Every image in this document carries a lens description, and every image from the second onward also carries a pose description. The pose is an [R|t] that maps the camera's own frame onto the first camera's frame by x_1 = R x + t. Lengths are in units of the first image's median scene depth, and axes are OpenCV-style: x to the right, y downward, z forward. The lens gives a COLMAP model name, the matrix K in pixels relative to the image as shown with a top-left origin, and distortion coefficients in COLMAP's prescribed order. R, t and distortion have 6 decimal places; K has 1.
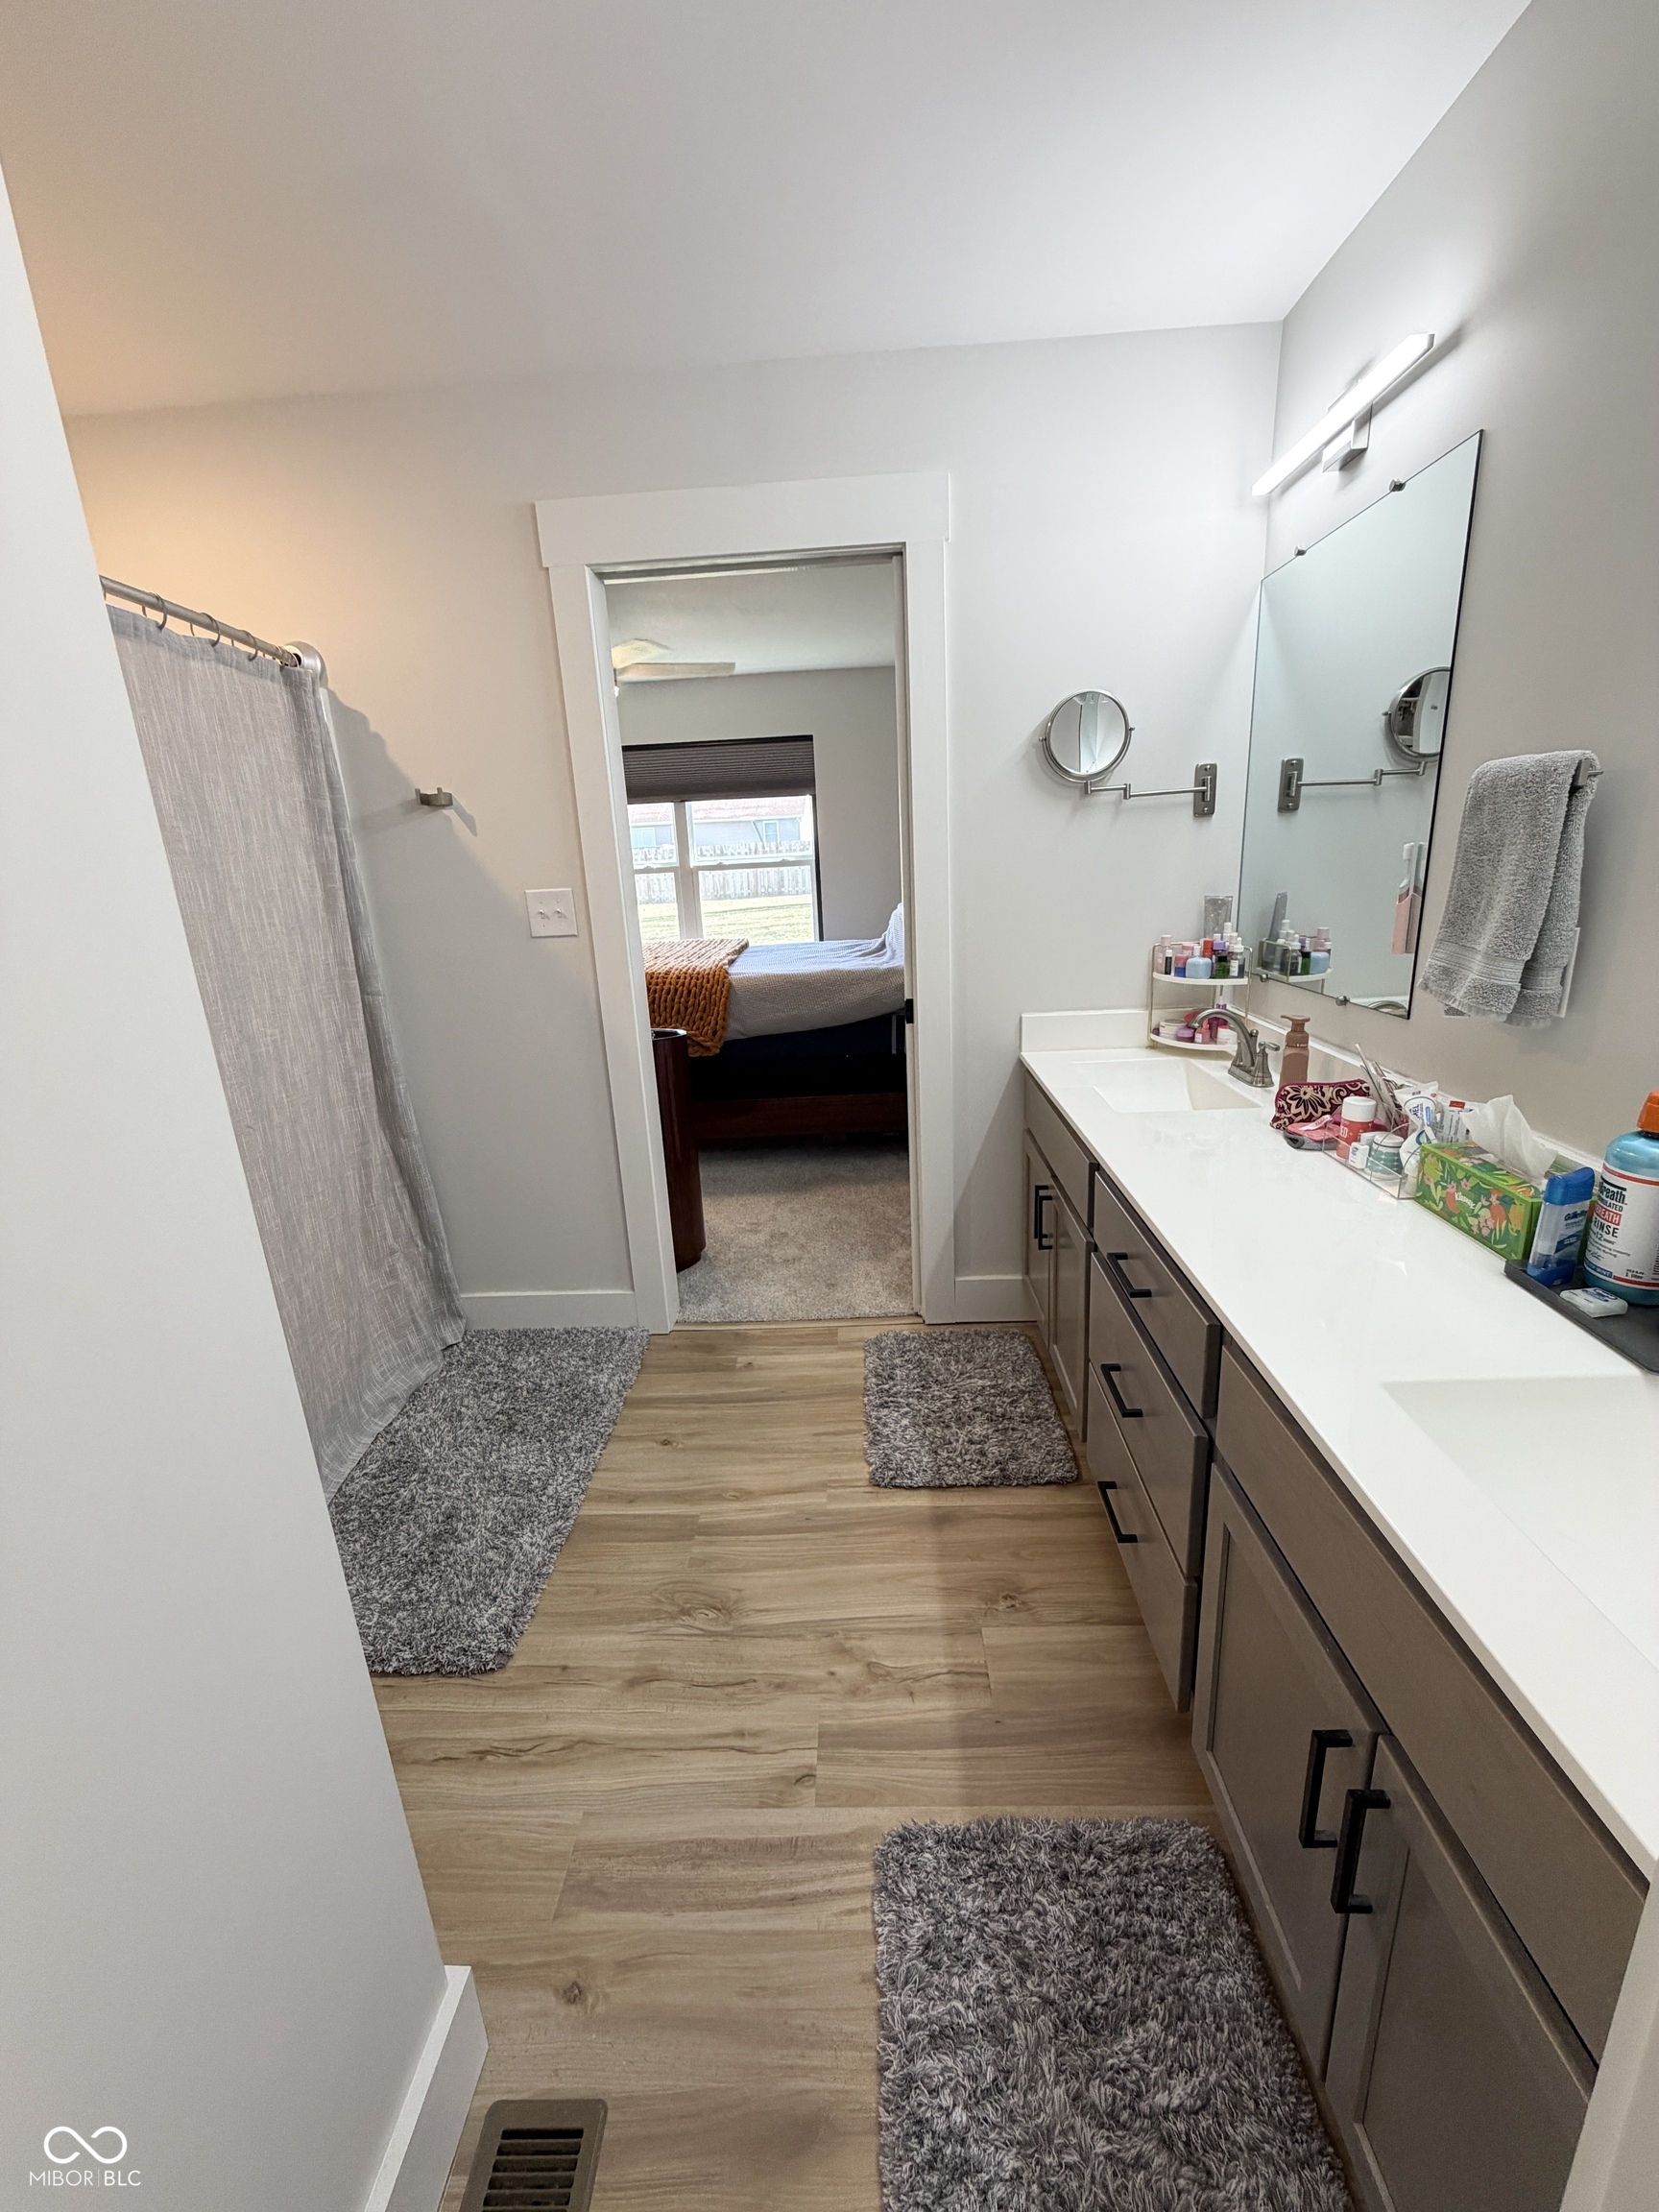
lens RADIAL K [[878.6, 0, 838.2], [0, 878.6, 1107.5], [0, 0, 1]] dist [-0.000530, 0.000531]
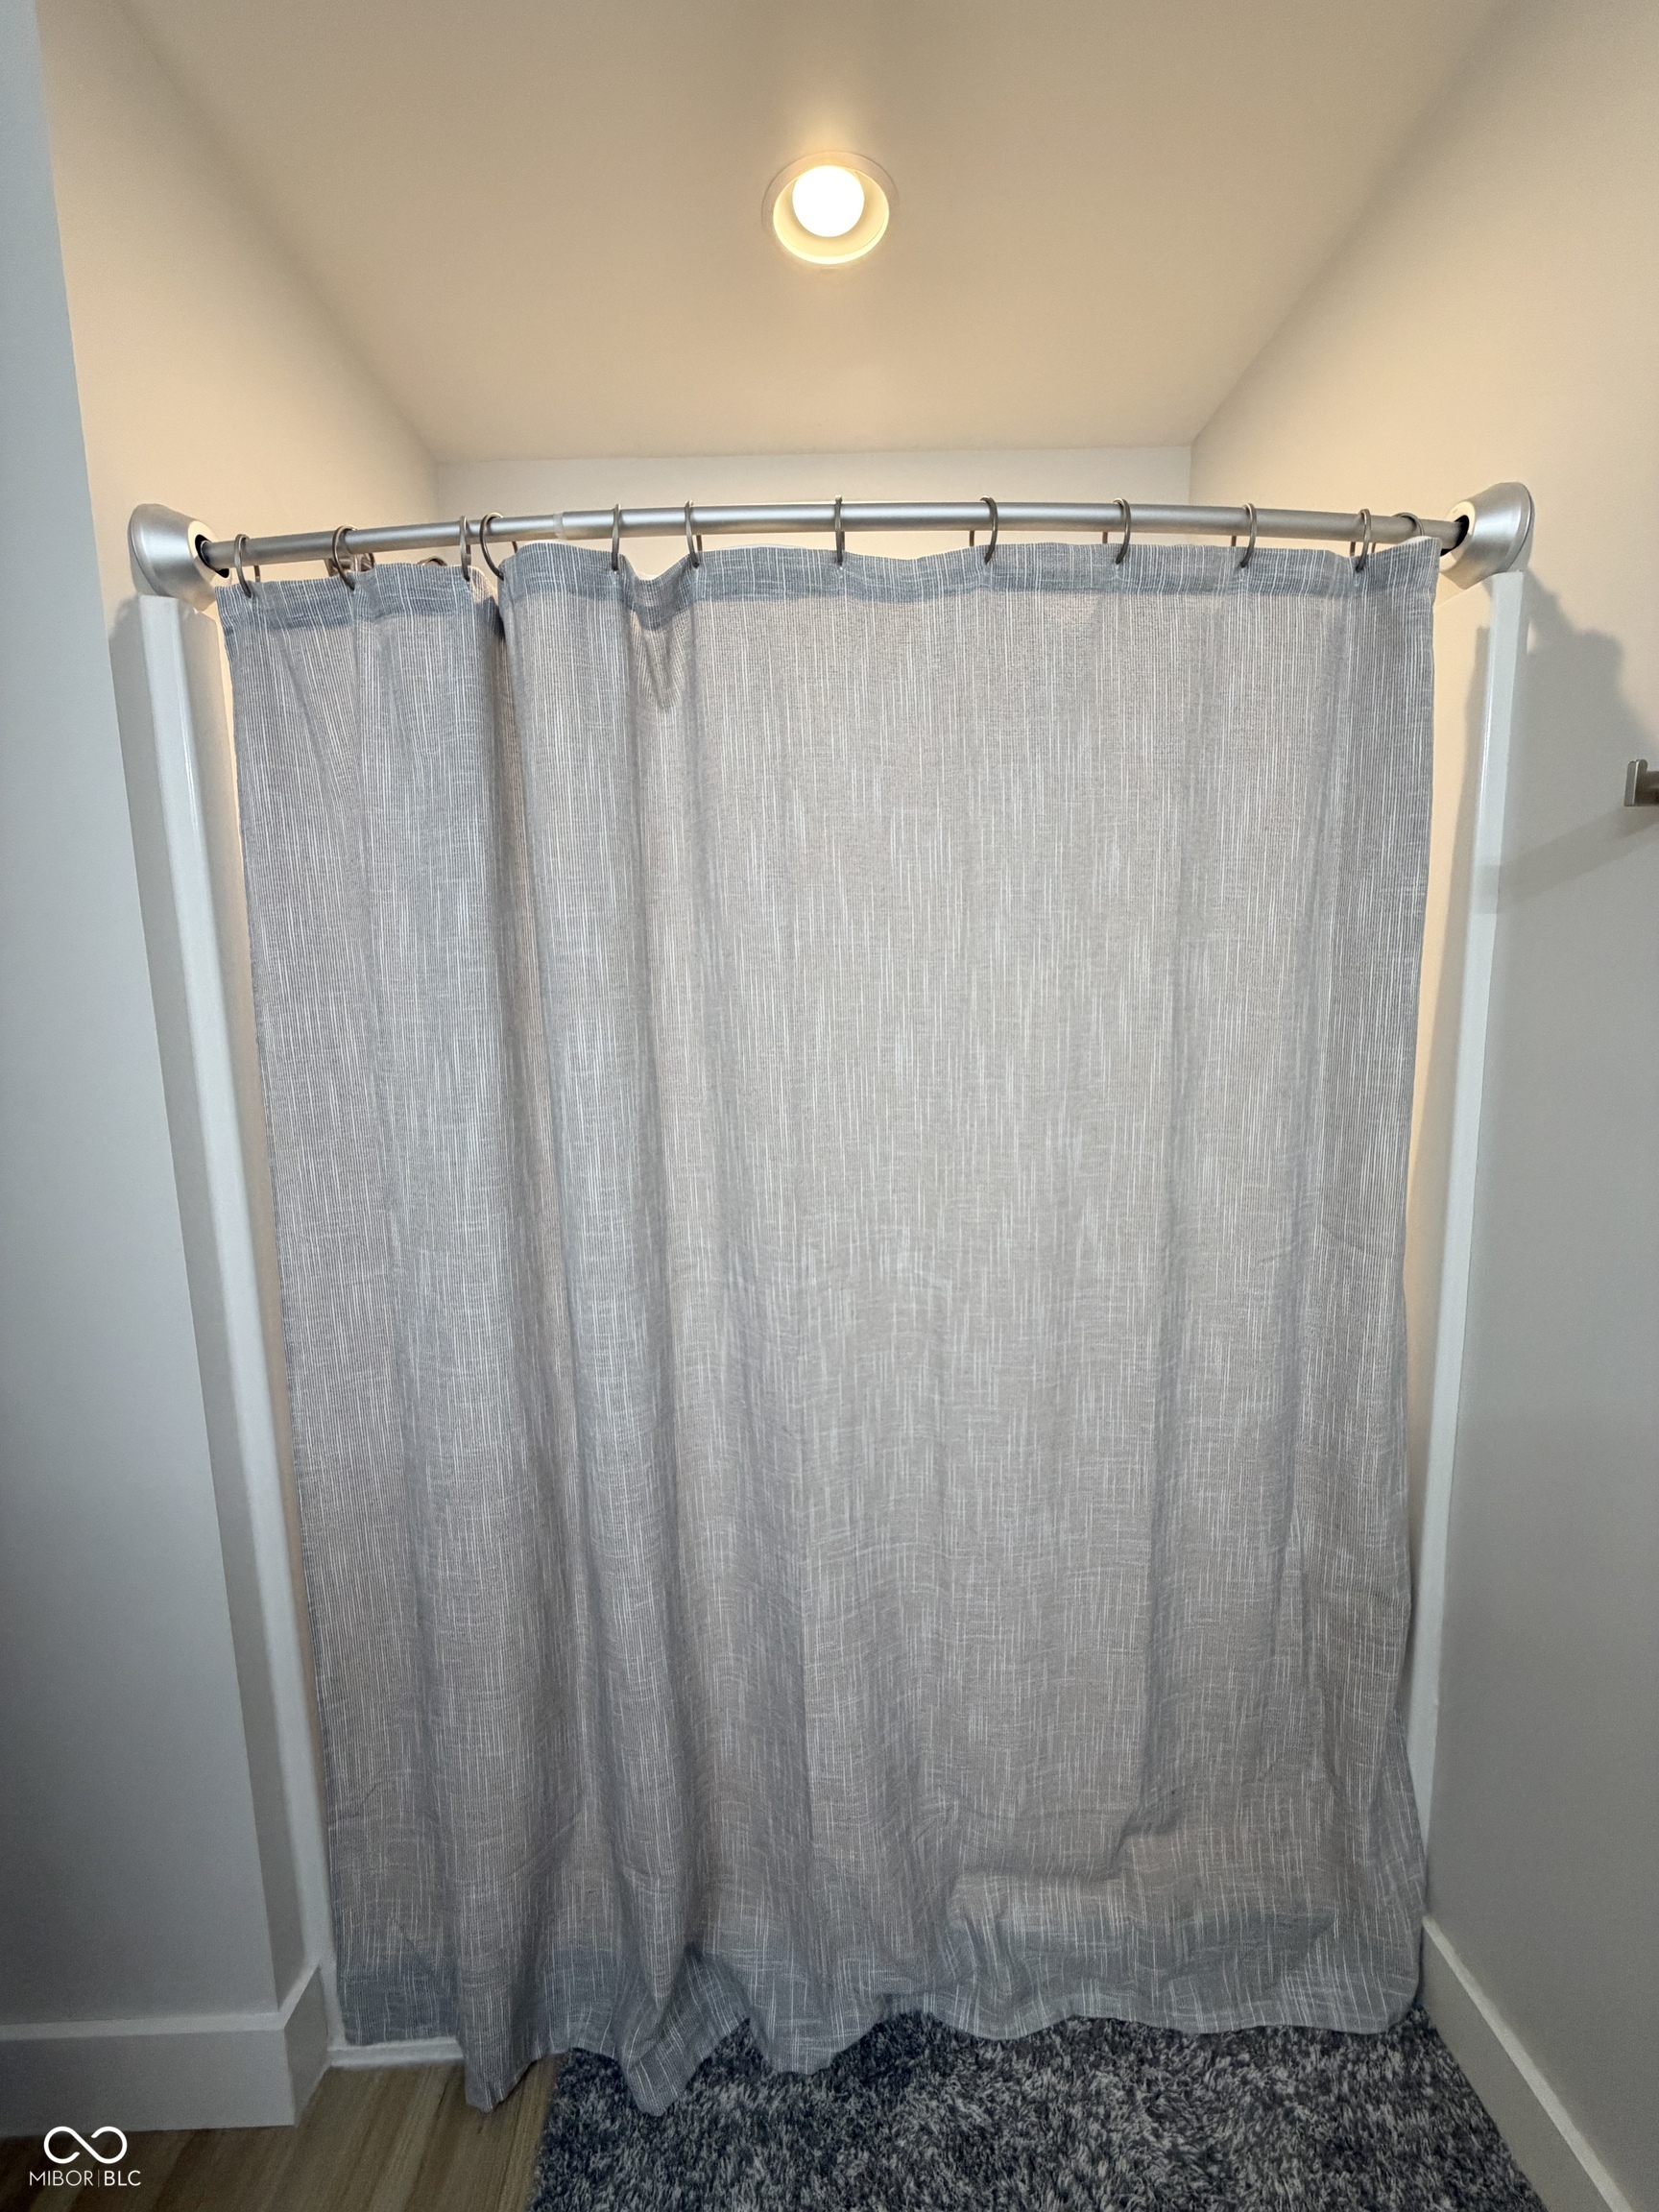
lens RADIAL K [[878.6, 0, 837.4], [0, 878.6, 1100.0], [0, 0, 1]] dist [-0.000530, 0.000531]
pose [[0.049235, 0.176258, -0.983112, -0.173431], [-0.248432, 0.955532, 0.158872, -0.311603], [0.967397, 0.236414, 0.090833, 1.037243]]
